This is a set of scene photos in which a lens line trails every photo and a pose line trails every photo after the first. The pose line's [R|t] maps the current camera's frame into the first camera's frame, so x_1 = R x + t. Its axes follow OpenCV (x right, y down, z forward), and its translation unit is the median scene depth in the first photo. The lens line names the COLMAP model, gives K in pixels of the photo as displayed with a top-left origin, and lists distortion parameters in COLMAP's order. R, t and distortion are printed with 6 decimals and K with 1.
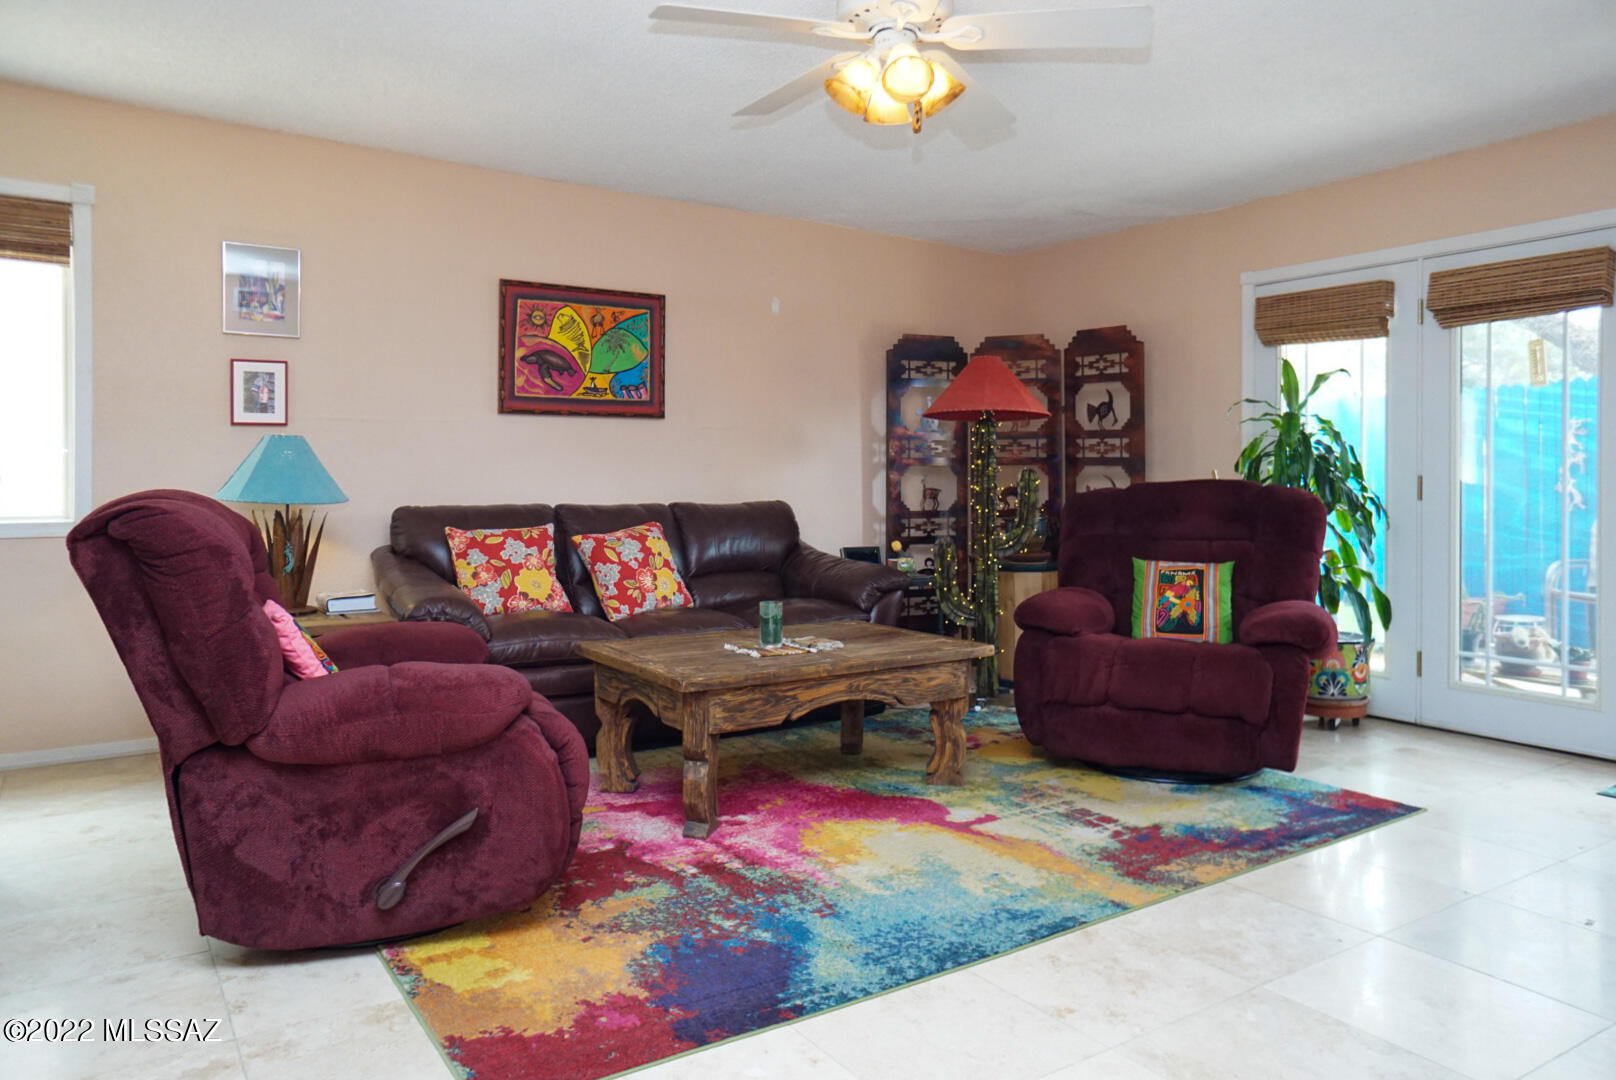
lens RADIAL K [[1167.9, 0, 765.4], [0, 1167.9, 532.2], [0, 0, 1]] dist [-0.034897, 0.103116]
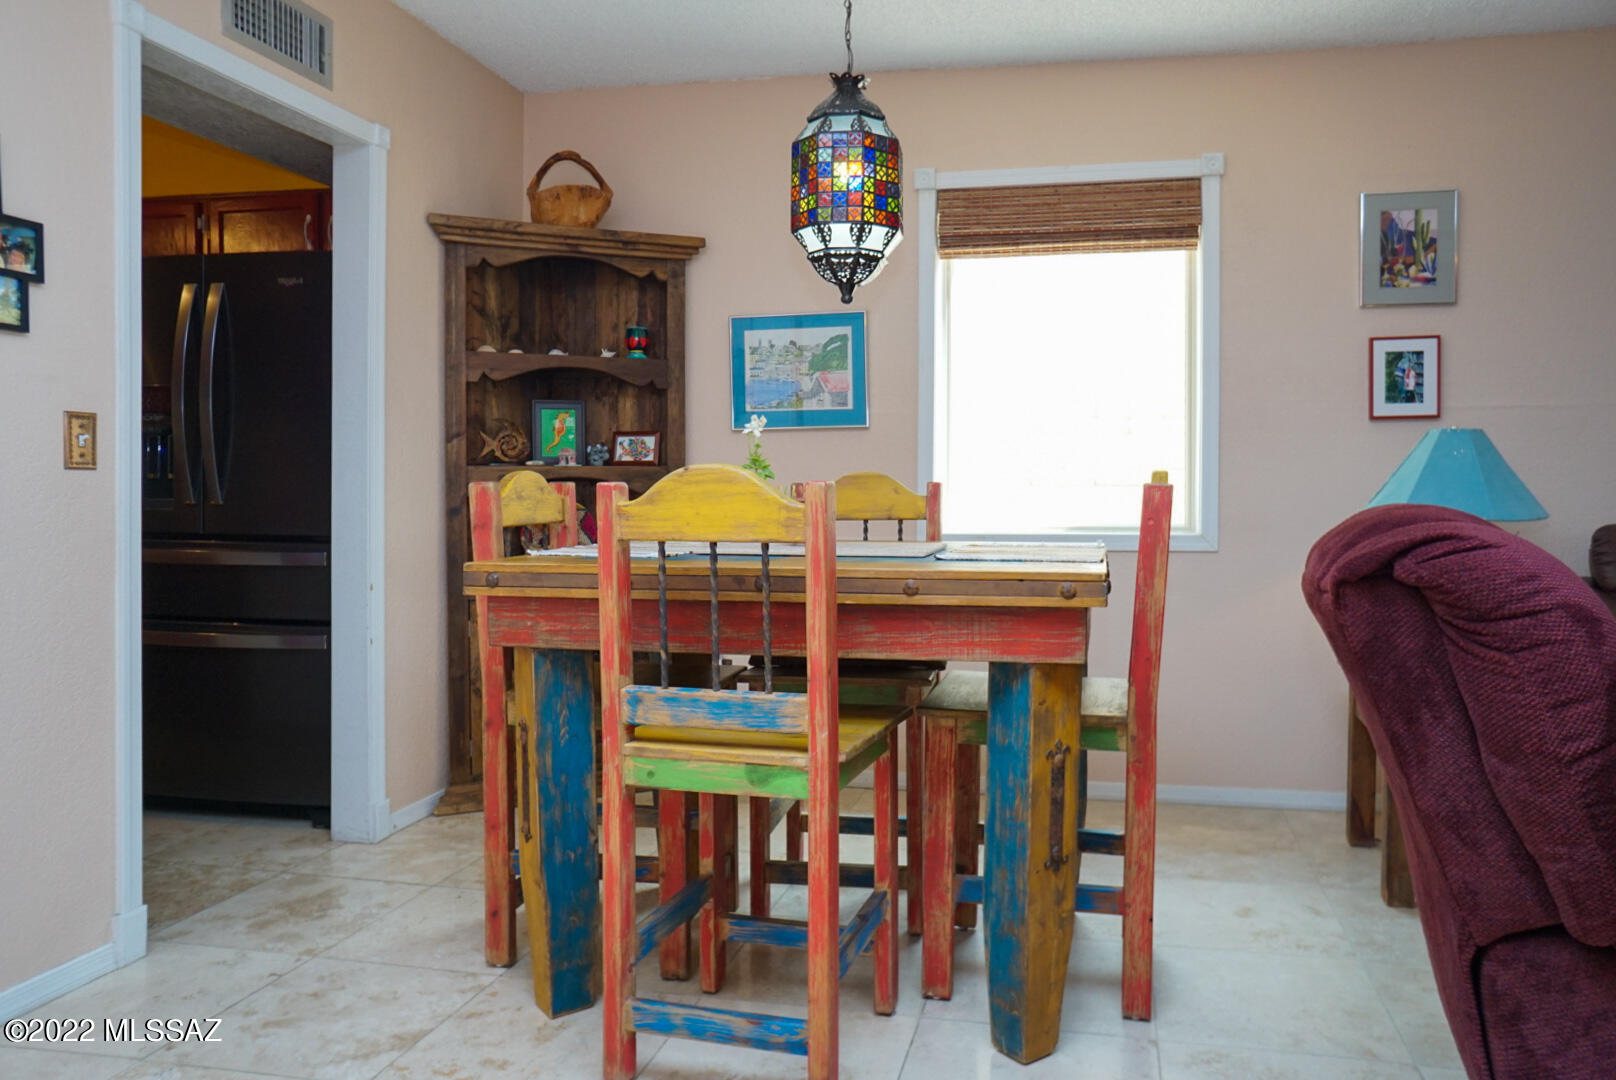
lens RADIAL K [[1167.9, 0, 765.4], [0, 1167.9, 532.2], [0, 0, 1]] dist [-0.034897, 0.103116]
pose [[0.692342, 0.020935, -0.721266, -0.182292], [-0.024395, 0.999687, 0.005600, -0.010233], [0.721157, 0.013718, 0.692635, 0.160195]]
